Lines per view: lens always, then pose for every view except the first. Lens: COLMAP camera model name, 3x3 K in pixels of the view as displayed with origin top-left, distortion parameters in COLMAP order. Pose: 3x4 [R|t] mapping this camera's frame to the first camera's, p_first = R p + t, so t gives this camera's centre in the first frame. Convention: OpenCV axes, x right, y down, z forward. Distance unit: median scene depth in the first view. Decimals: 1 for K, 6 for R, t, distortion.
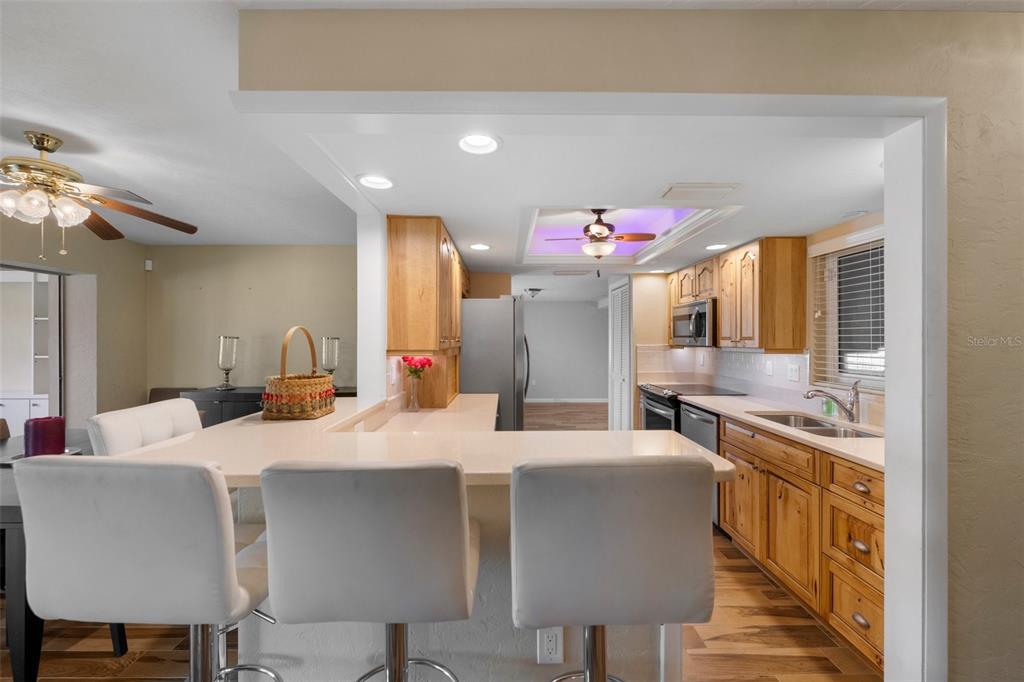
lens RADIAL K [[412.2, 0, 509.0], [0, 412.2, 336.9], [0, 0, 1]] dist [0.000220, -0.001768]
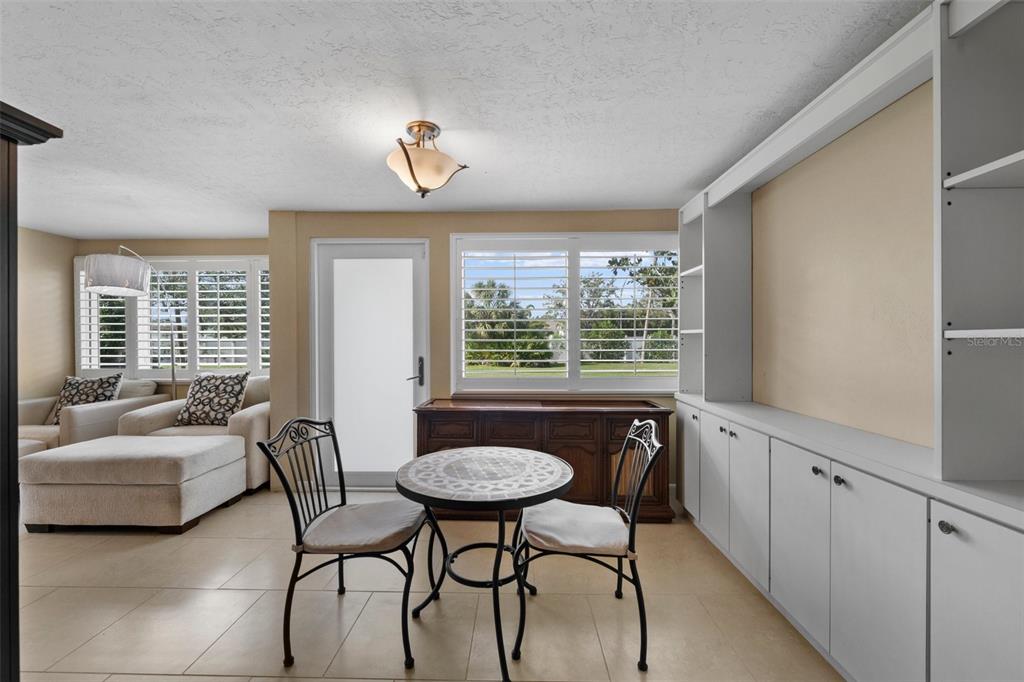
lens RADIAL K [[412.2, 0, 519.0], [0, 412.2, 342.4], [0, 0, 1]] dist [0.000220, -0.001768]
pose [[-0.021315, 0.004310, -0.999764, -1.301620], [0.008549, 0.999955, 0.004128, 0.072949], [0.999736, -0.008459, -0.021351, 1.080030]]
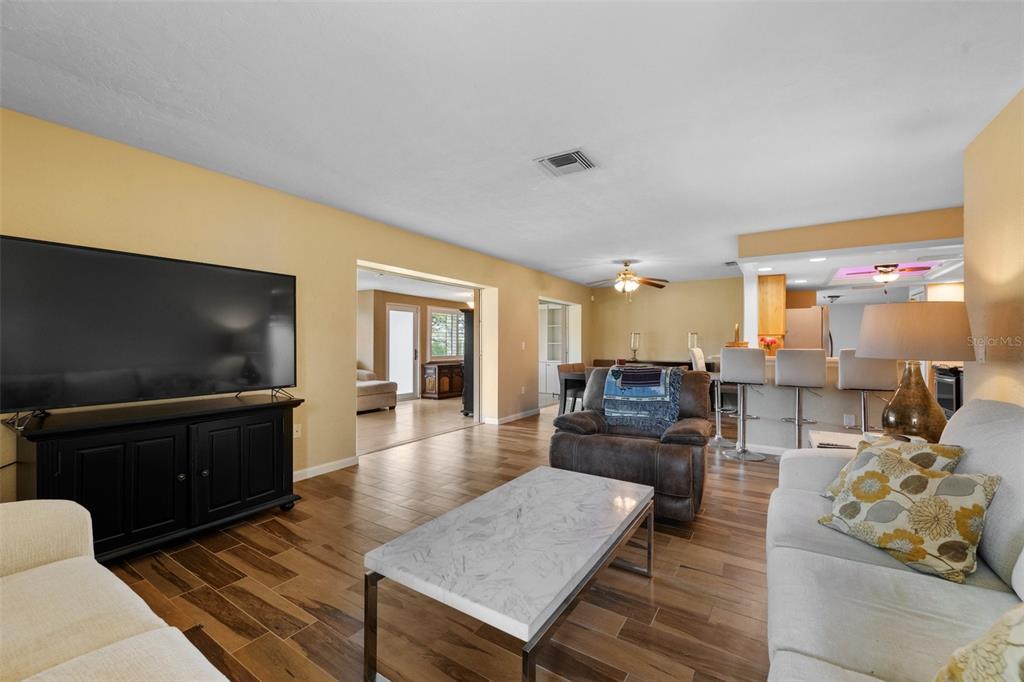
lens RADIAL K [[412.2, 0, 513.8], [0, 412.2, 338.9], [0, 0, 1]] dist [0.000220, -0.001768]
pose [[0.833894, -0.001613, -0.551922, -0.134748], [-0.003047, 0.999967, -0.007526, 0.061898], [0.551916, 0.007957, 0.833862, -1.349787]]
